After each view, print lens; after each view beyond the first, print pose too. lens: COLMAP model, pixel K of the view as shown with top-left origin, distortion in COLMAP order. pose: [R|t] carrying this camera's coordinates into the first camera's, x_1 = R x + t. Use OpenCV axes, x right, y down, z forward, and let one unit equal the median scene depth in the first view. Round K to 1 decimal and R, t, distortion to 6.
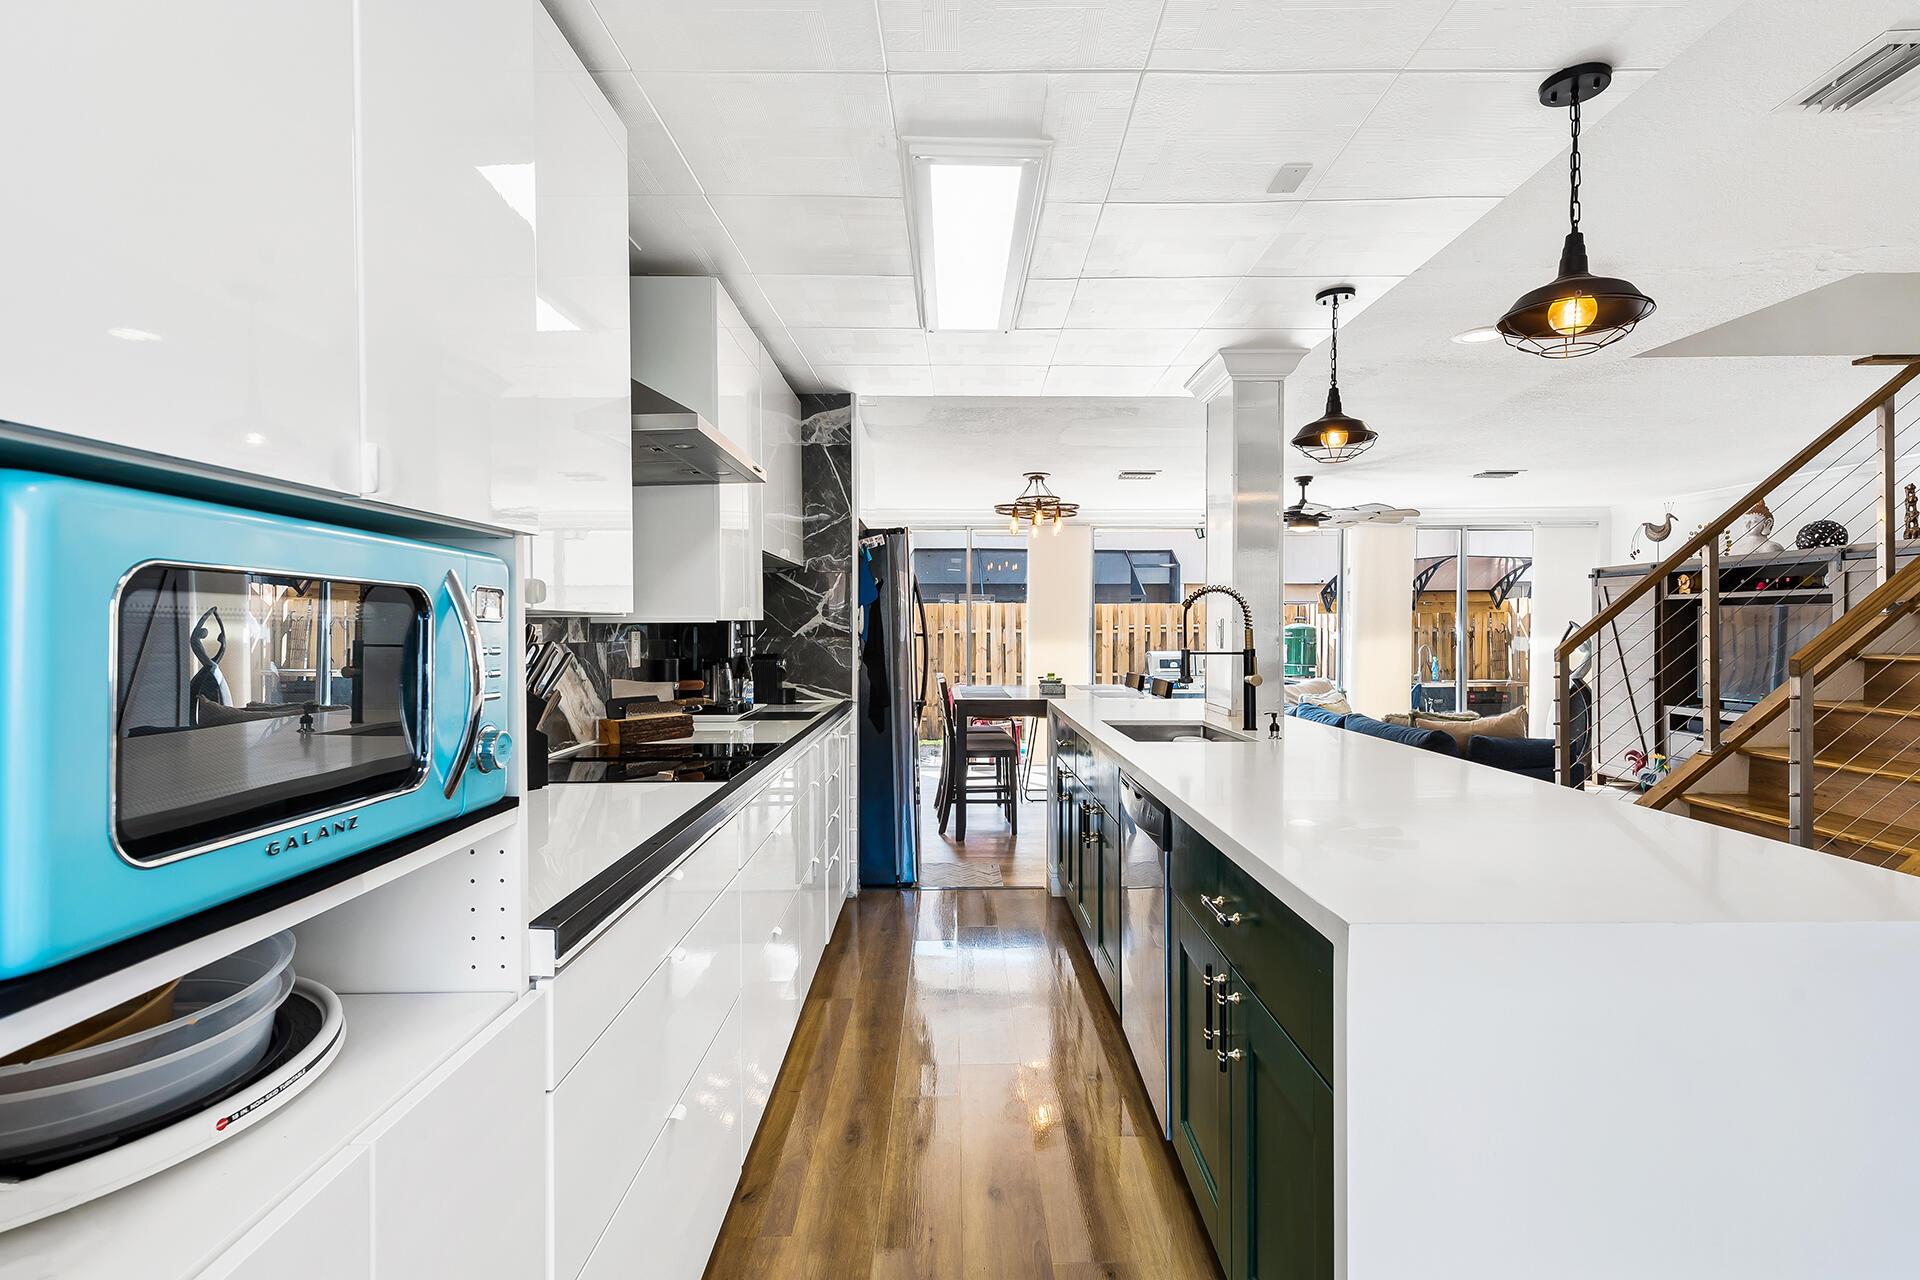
lens RADIAL K [[913.8, 0, 958.6], [0, 913.8, 645.8], [0, 0, 1]] dist [0.014186, -0.002696]
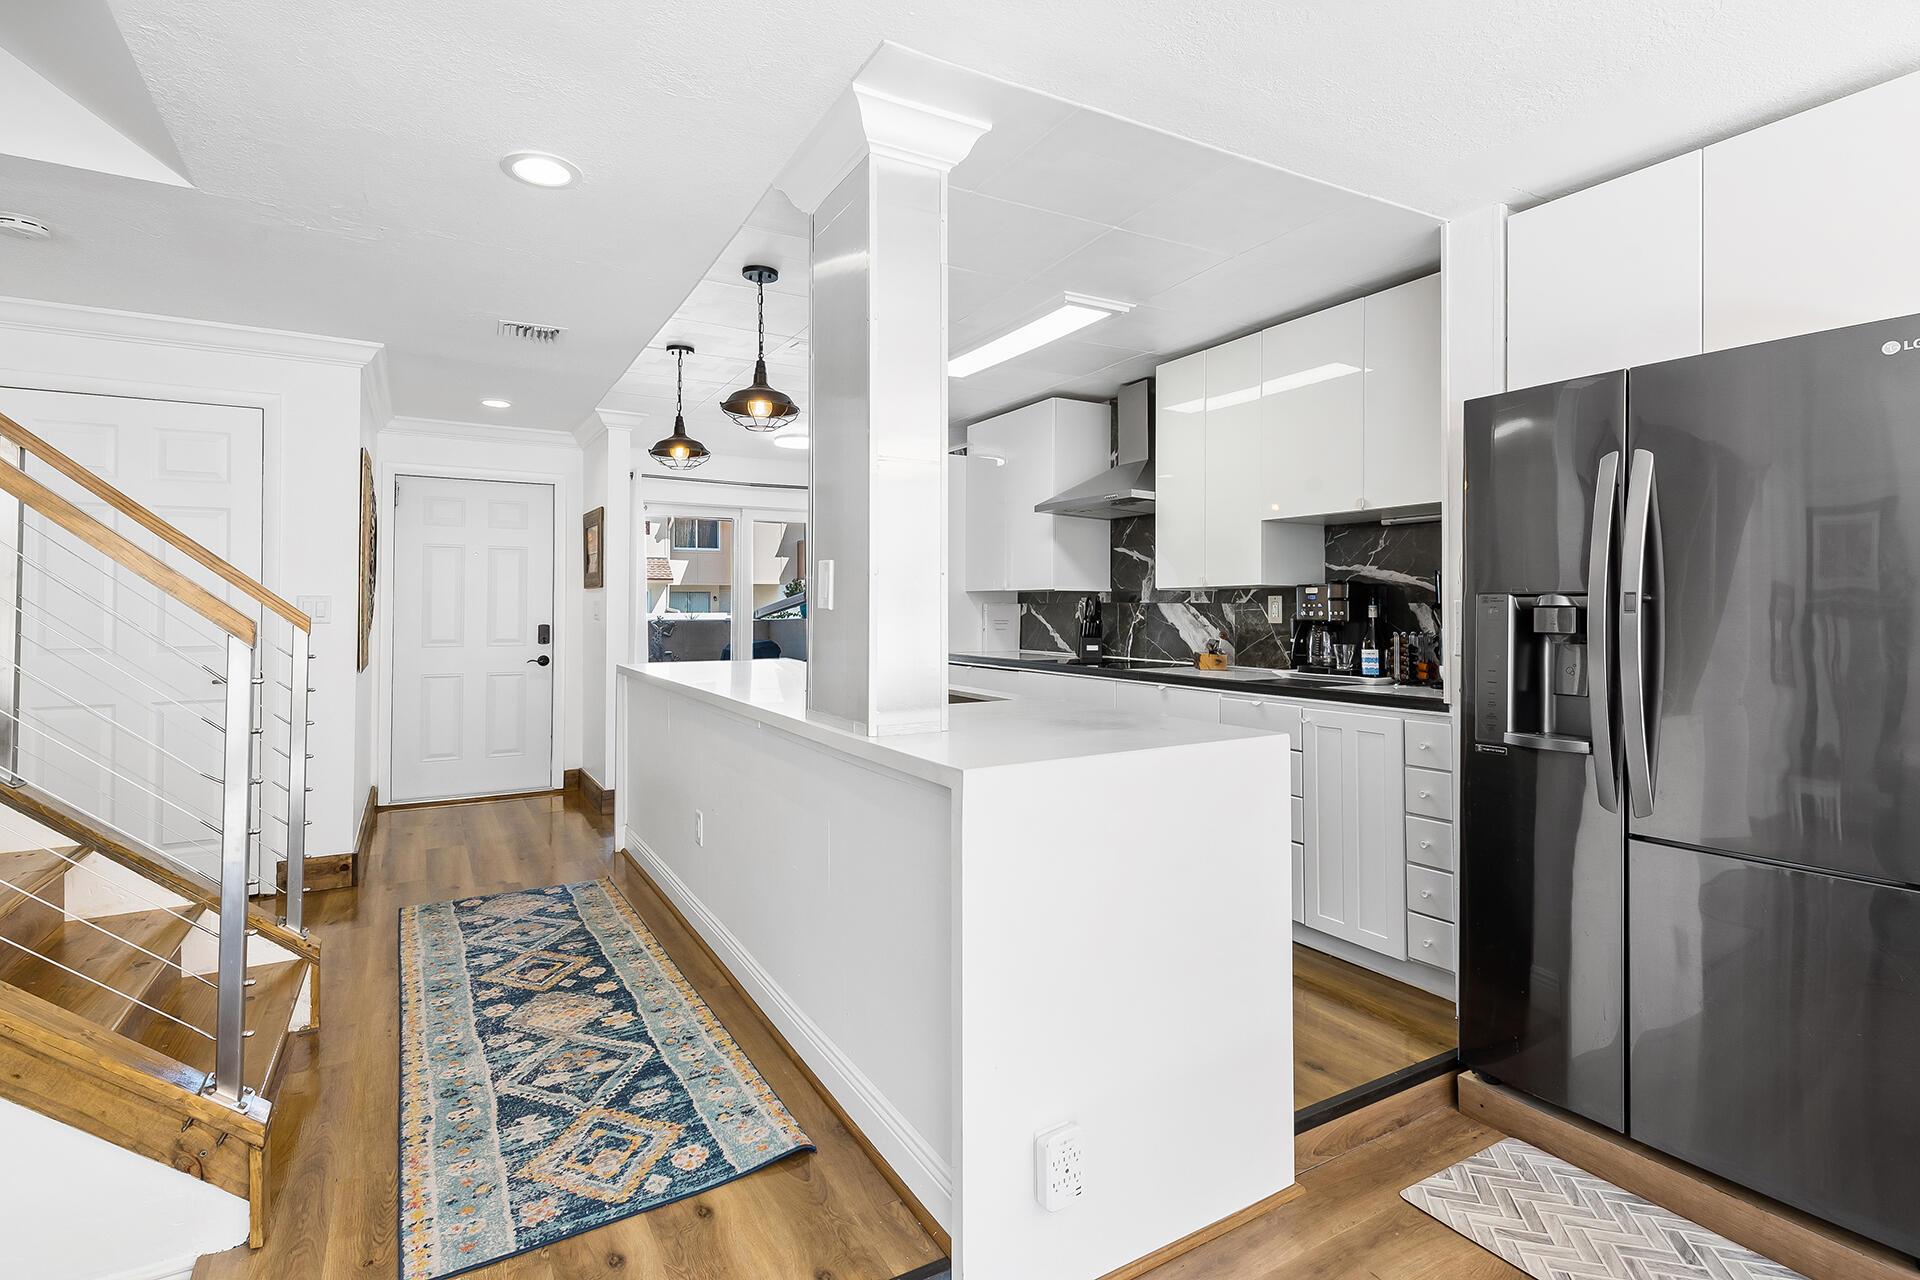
lens RADIAL K [[913.8, 0, 959.9], [0, 913.8, 606.2], [0, 0, 1]] dist [0.014186, -0.002696]
pose [[-0.867666, -0.000137, -0.497148, 0.333757], [-0.009853, 0.999808, 0.016920, -0.009307], [0.497050, 0.019579, -0.867501, 0.925548]]
